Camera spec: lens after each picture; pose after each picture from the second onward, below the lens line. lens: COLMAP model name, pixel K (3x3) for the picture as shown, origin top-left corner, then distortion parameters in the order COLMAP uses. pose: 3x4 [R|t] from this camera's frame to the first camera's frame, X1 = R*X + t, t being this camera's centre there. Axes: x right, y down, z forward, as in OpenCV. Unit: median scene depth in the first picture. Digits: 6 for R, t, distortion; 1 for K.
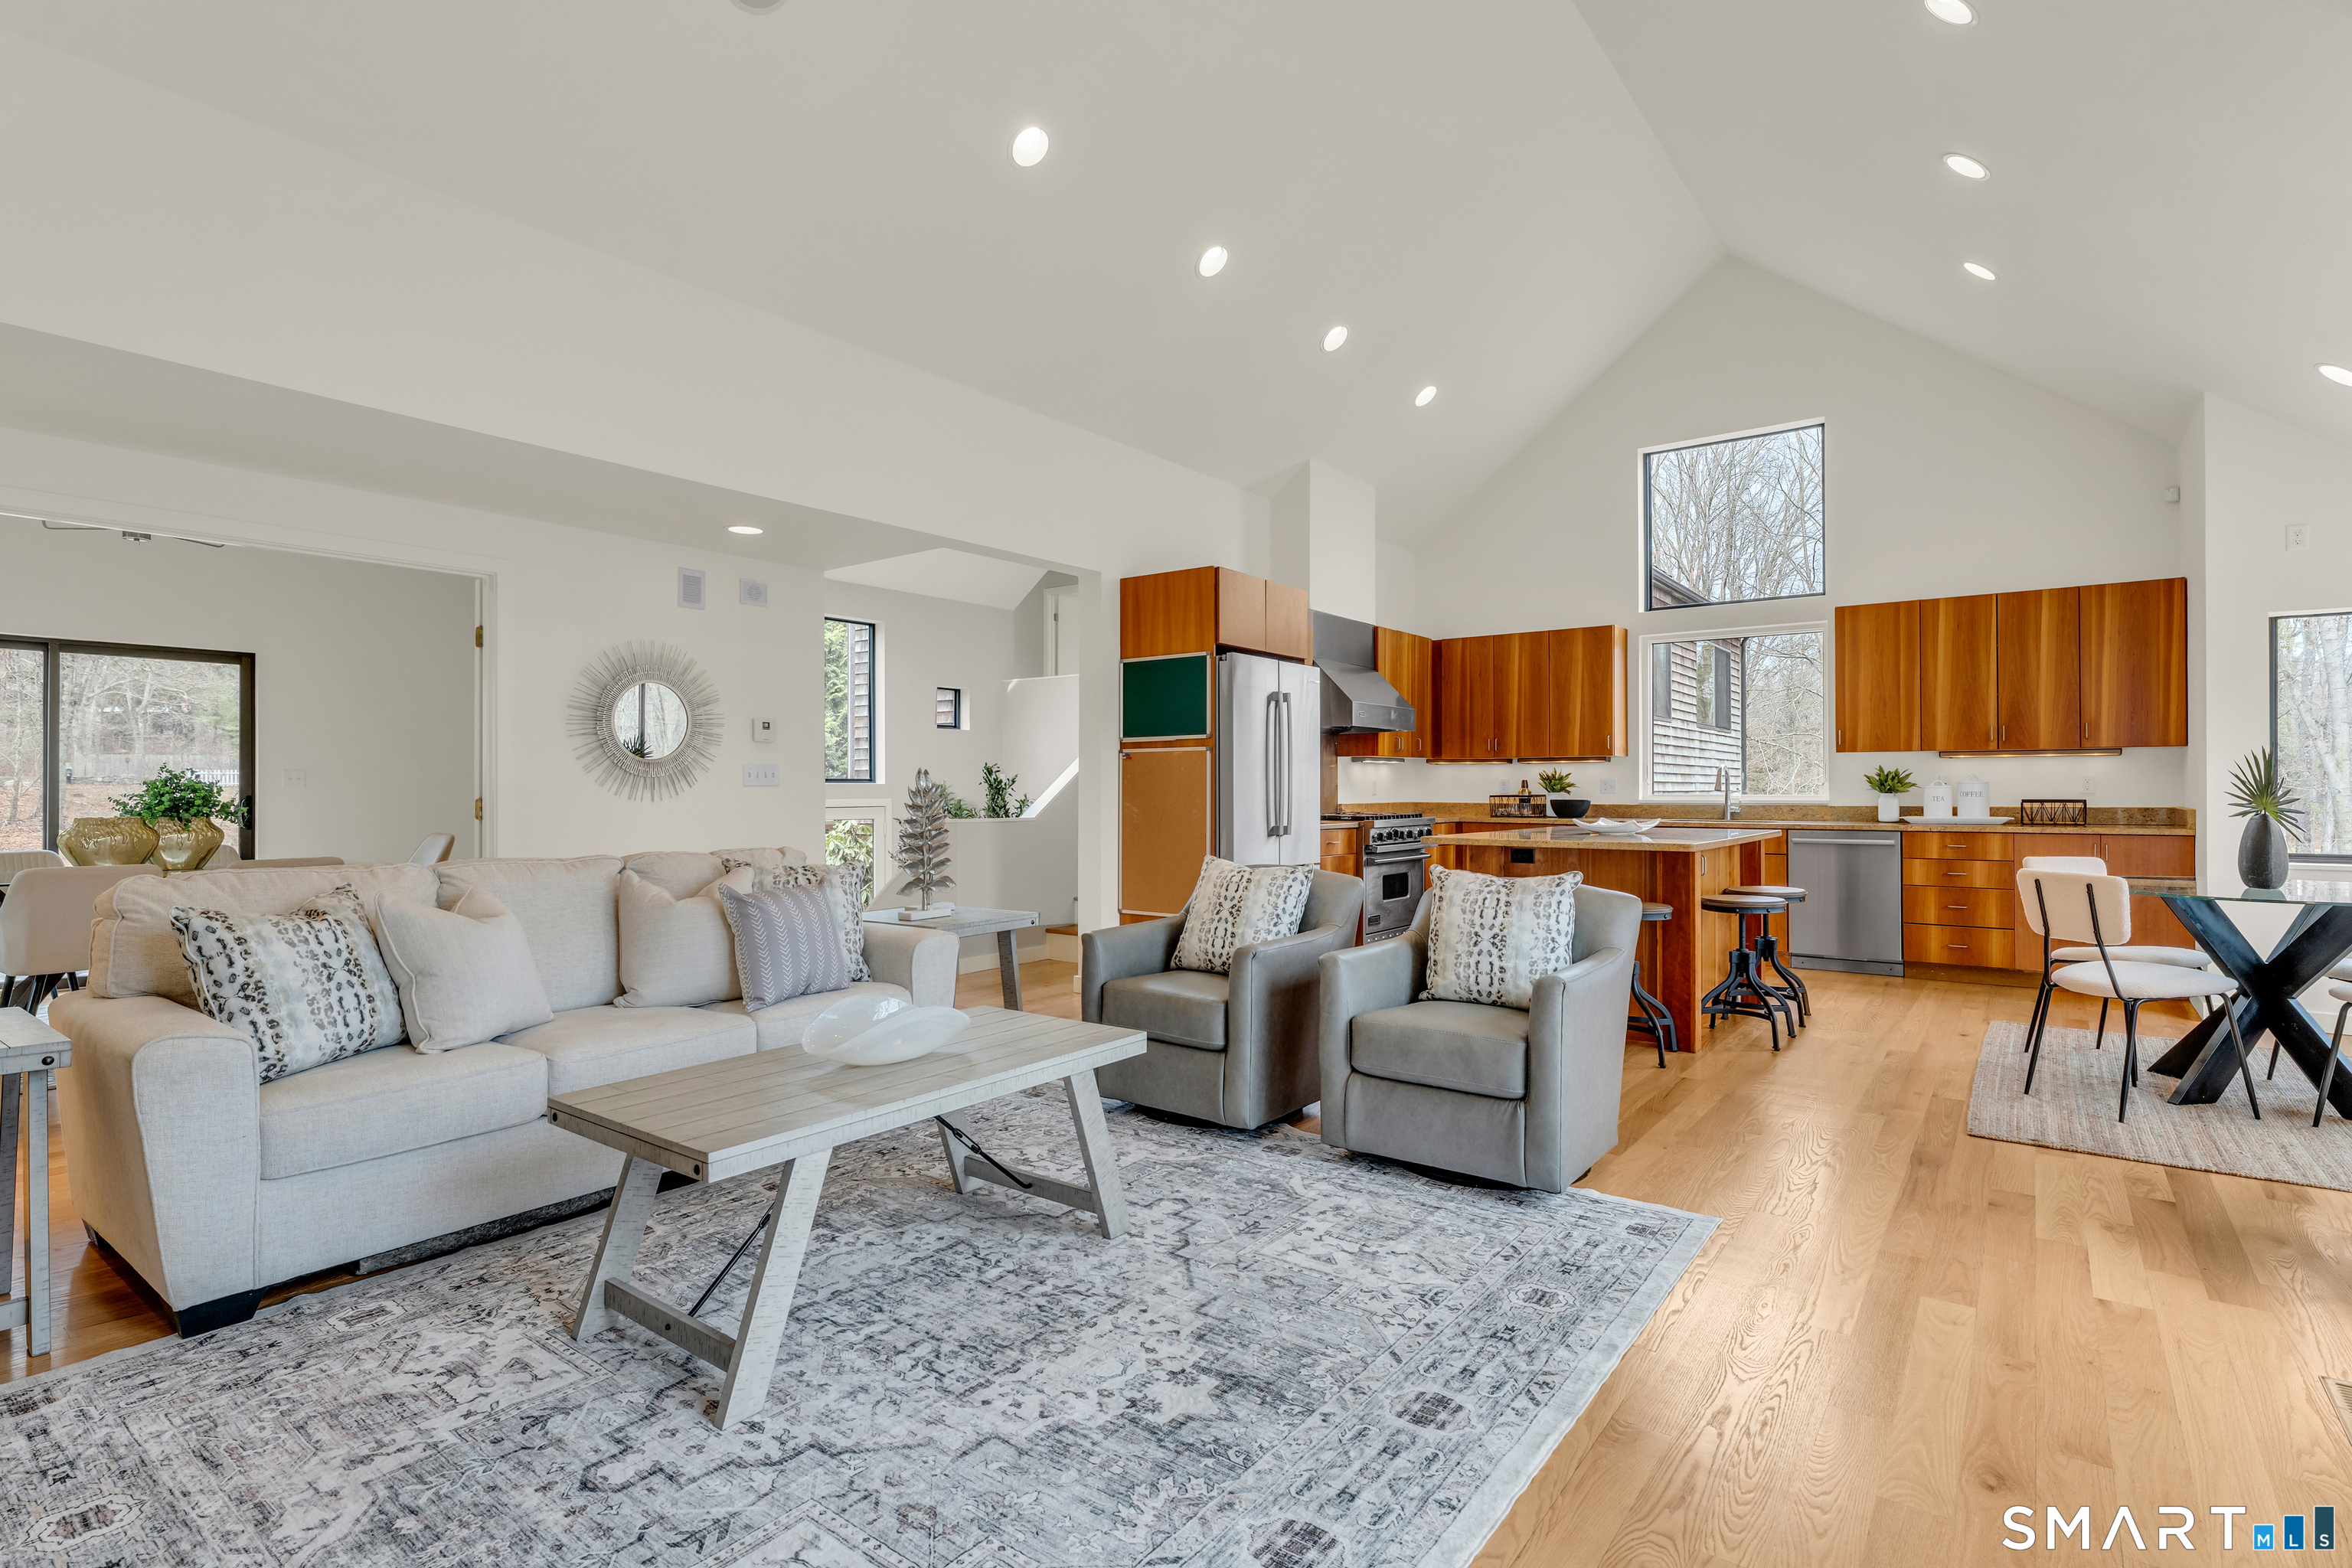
lens RADIAL K [[1156.8, 0, 1173.7], [0, 1156.8, 781.3], [0, 0, 1]] dist [0.002146, -0.000290]
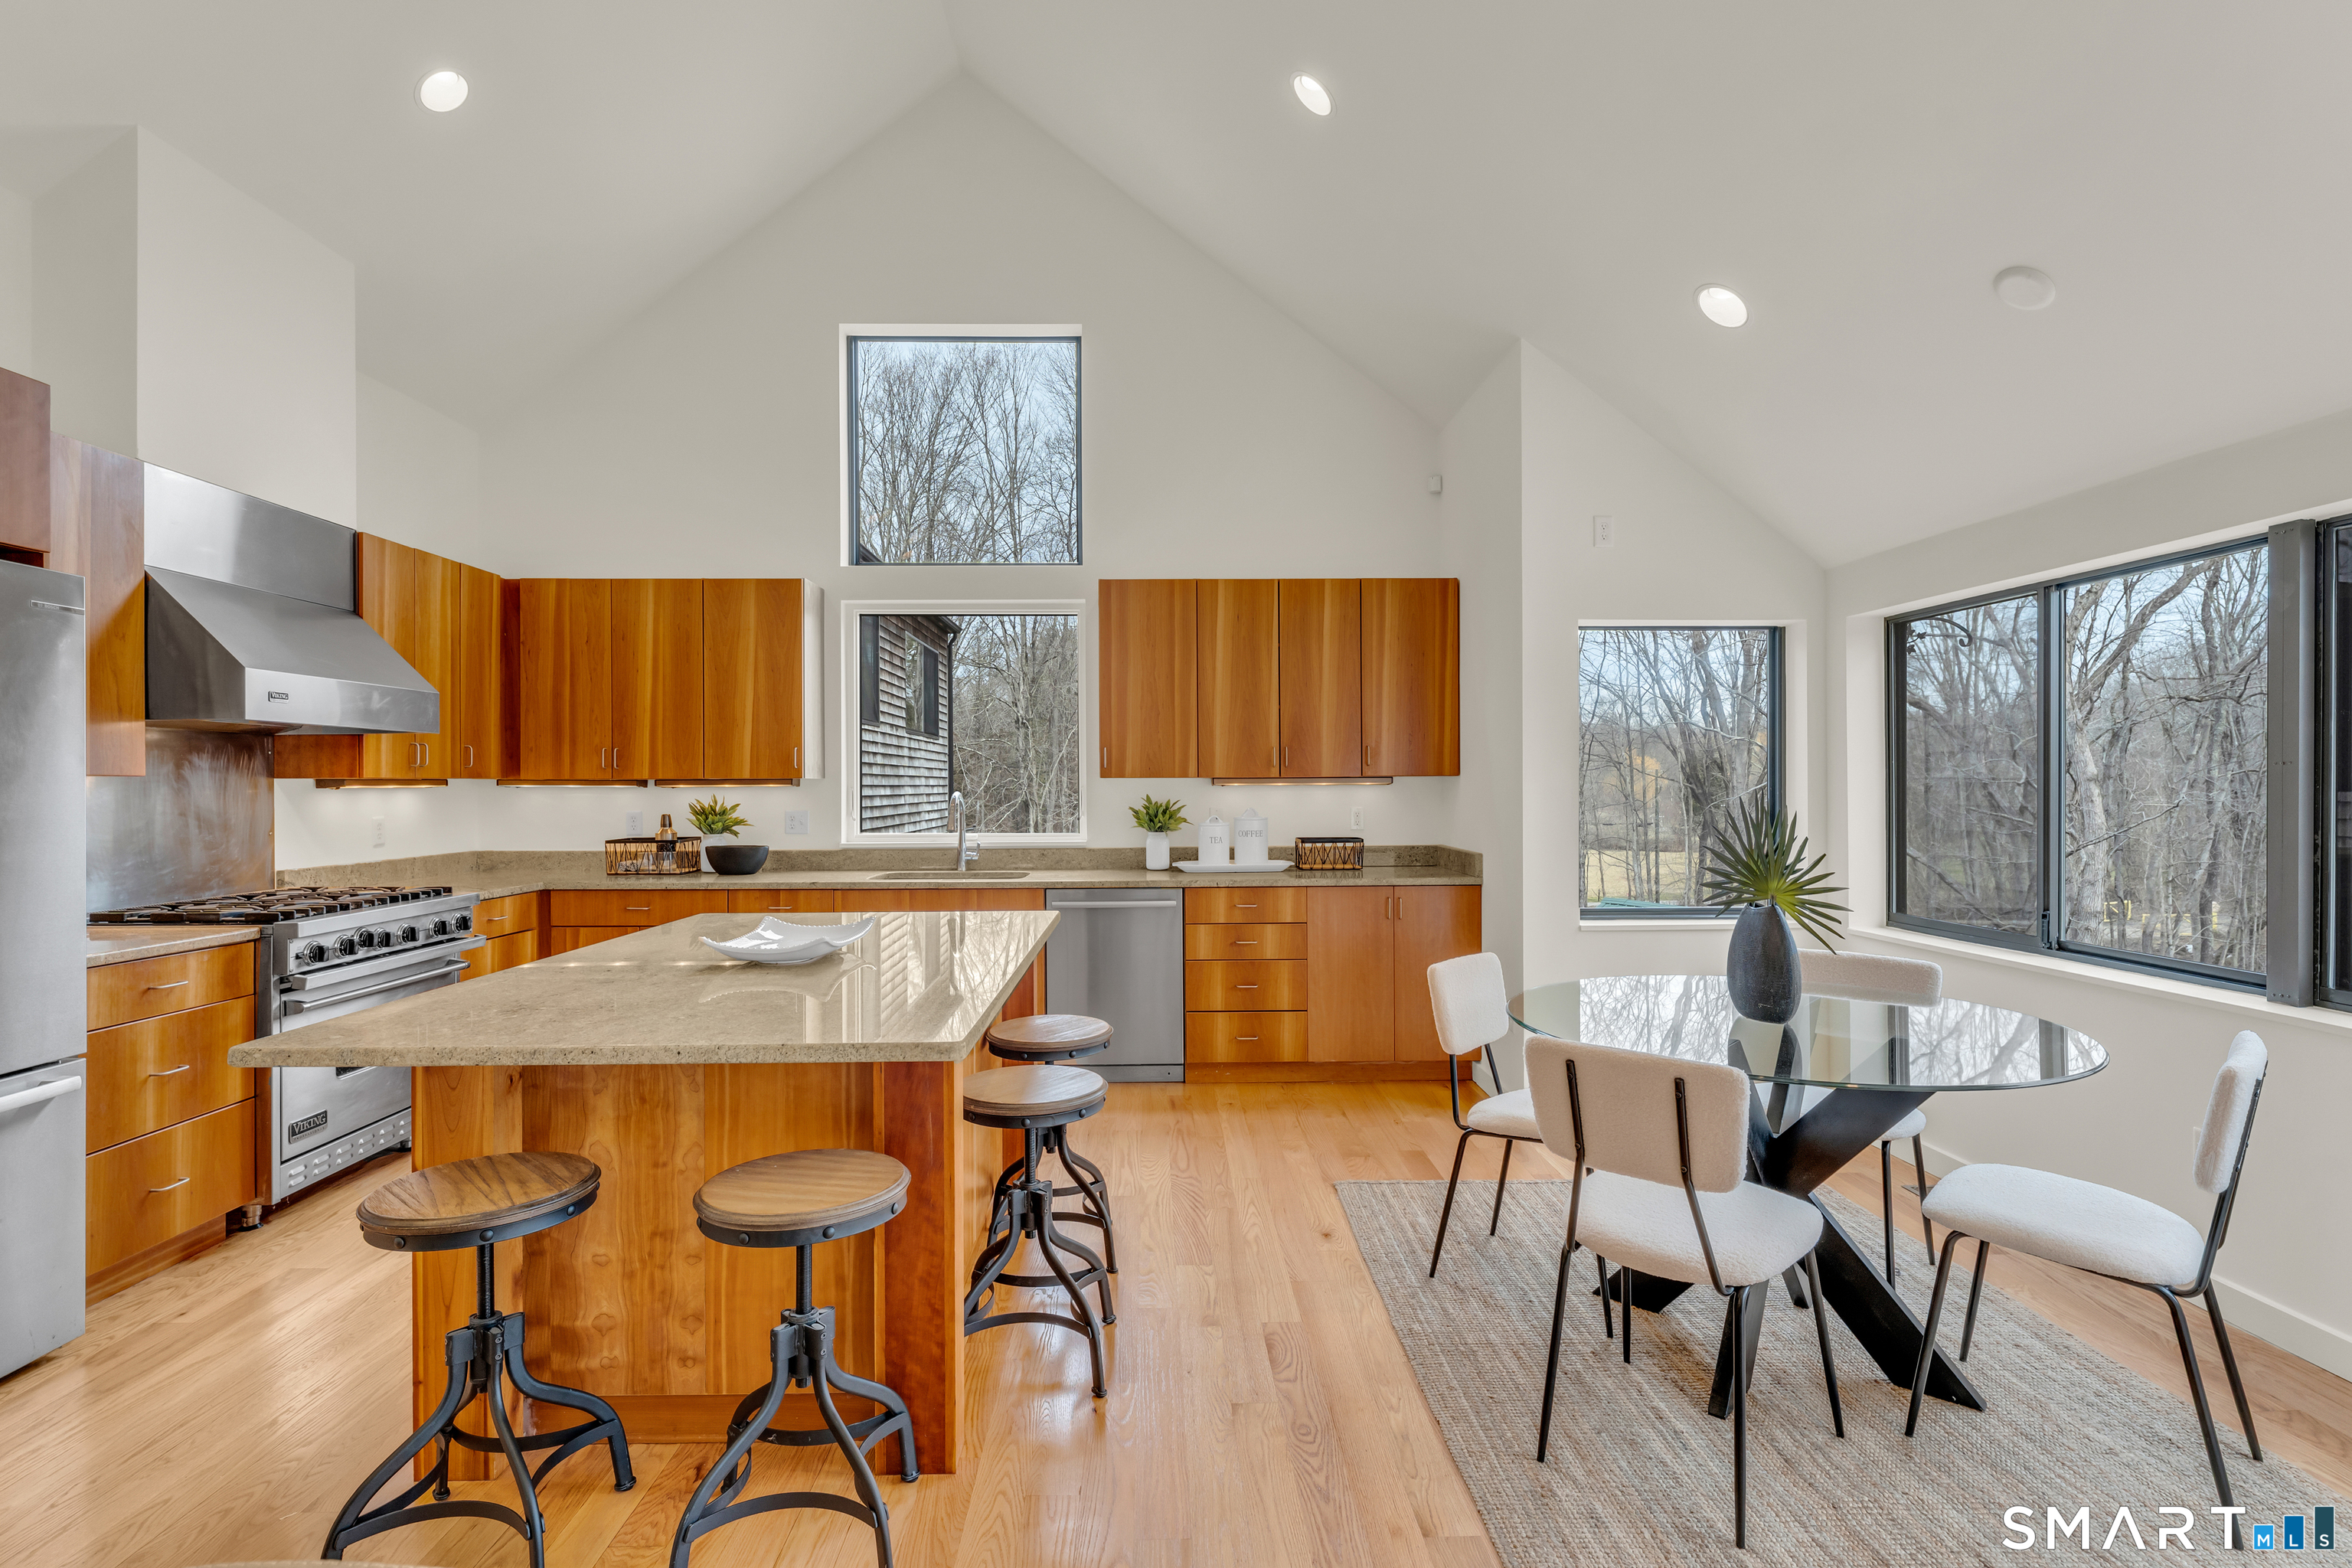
lens RADIAL K [[1156.8, 0, 1173.7], [0, 1156.8, 781.3], [0, 0, 1]] dist [0.002146, -0.000290]
pose [[0.790623, -0.000073, 0.612303, 0.167652], [-0.000184, 1.000000, 0.000357, -0.024045], [-0.612303, -0.000395, 0.790623, 0.409245]]
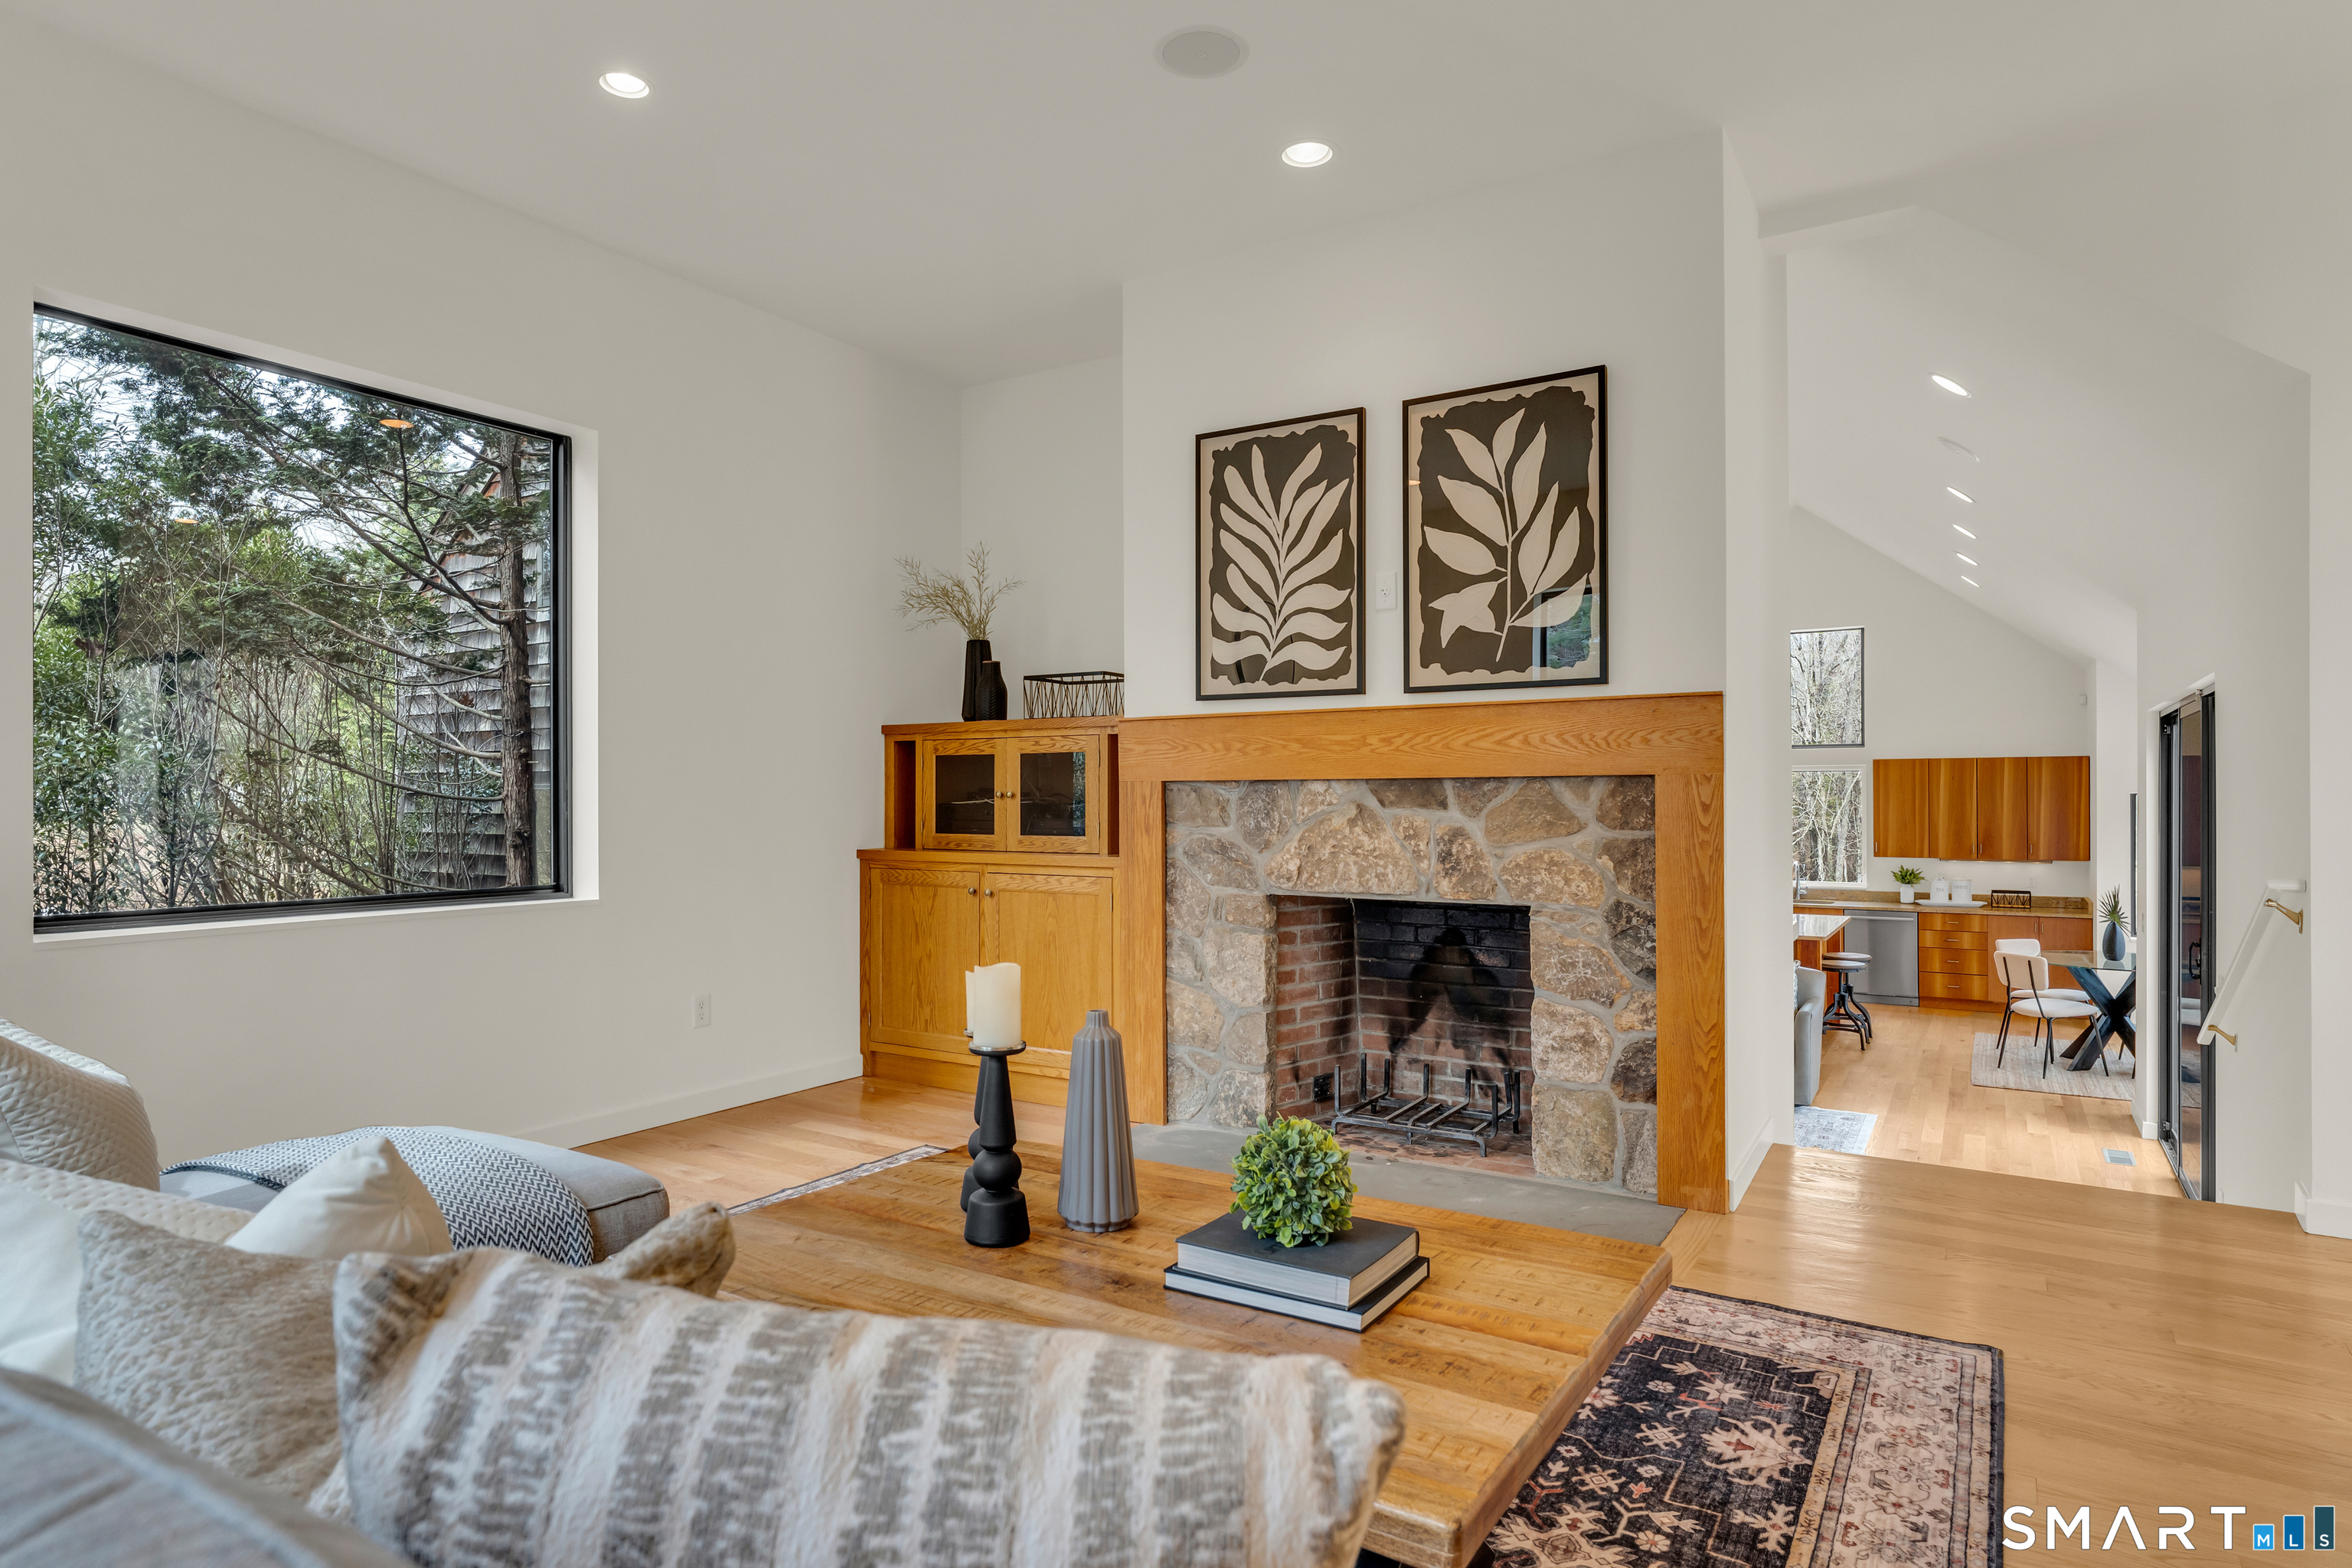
lens RADIAL K [[1284.8, 0, 1176.0], [0, 1284.8, 784.0], [0, 0, 1]] dist [-0.004803, -0.001096]
pose [[0.997186, 0.005889, 0.074740, -0.469000], [-0.005402, 0.999963, -0.006711, -0.106981], [-0.074777, 0.006288, 0.997180, -0.608729]]
